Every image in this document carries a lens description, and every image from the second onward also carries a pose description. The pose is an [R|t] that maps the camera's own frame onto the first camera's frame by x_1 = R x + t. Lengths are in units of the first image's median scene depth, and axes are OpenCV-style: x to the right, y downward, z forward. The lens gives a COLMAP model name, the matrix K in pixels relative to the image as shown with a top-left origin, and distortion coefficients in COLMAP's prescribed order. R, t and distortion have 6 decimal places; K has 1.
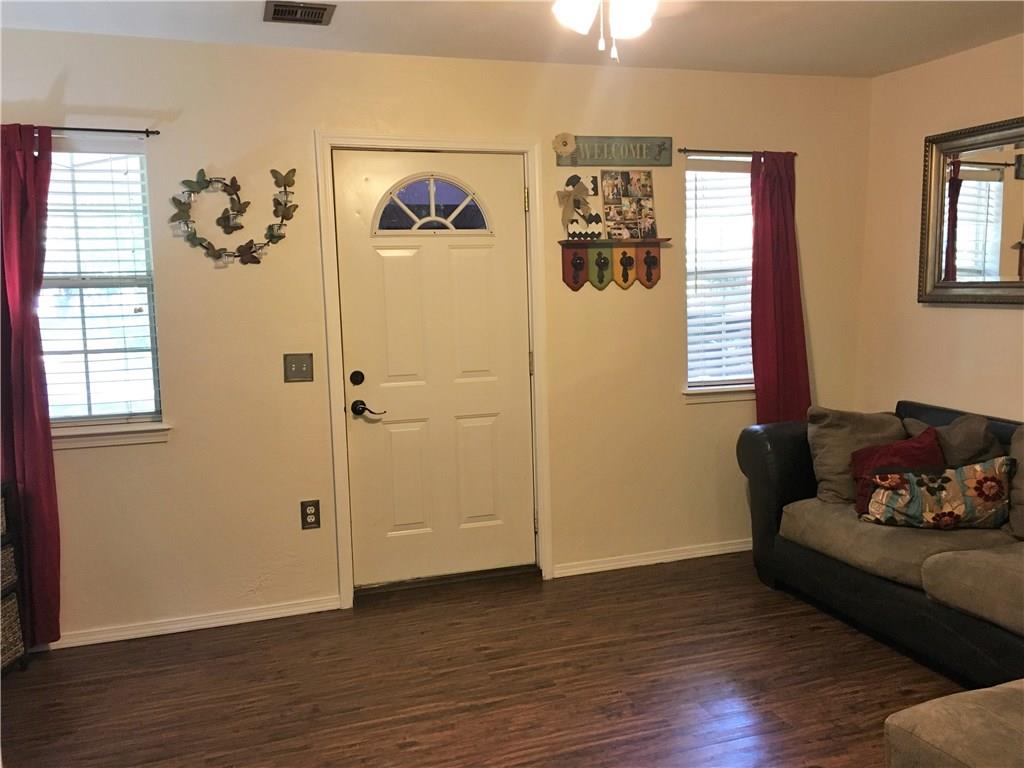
lens RADIAL K [[883.3, 0, 514.1], [0, 883.3, 385.7], [0, 0, 1]] dist [0.069443, -0.080633]
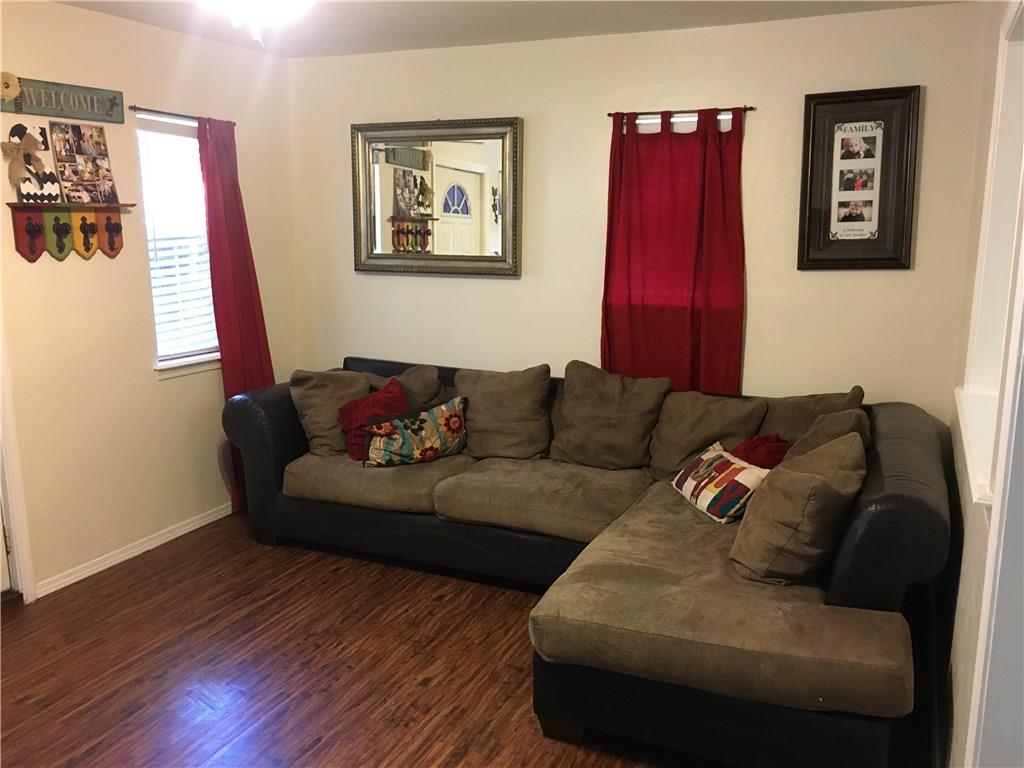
lens RADIAL K [[883.3, 0, 516.2], [0, 883.3, 380.2], [0, 0, 1]] dist [0.069443, -0.080633]
pose [[0.677742, -0.107350, 0.727421, -0.256521], [0.065131, 0.994161, 0.086032, -0.038780], [-0.732409, -0.010929, 0.680777, 0.074846]]
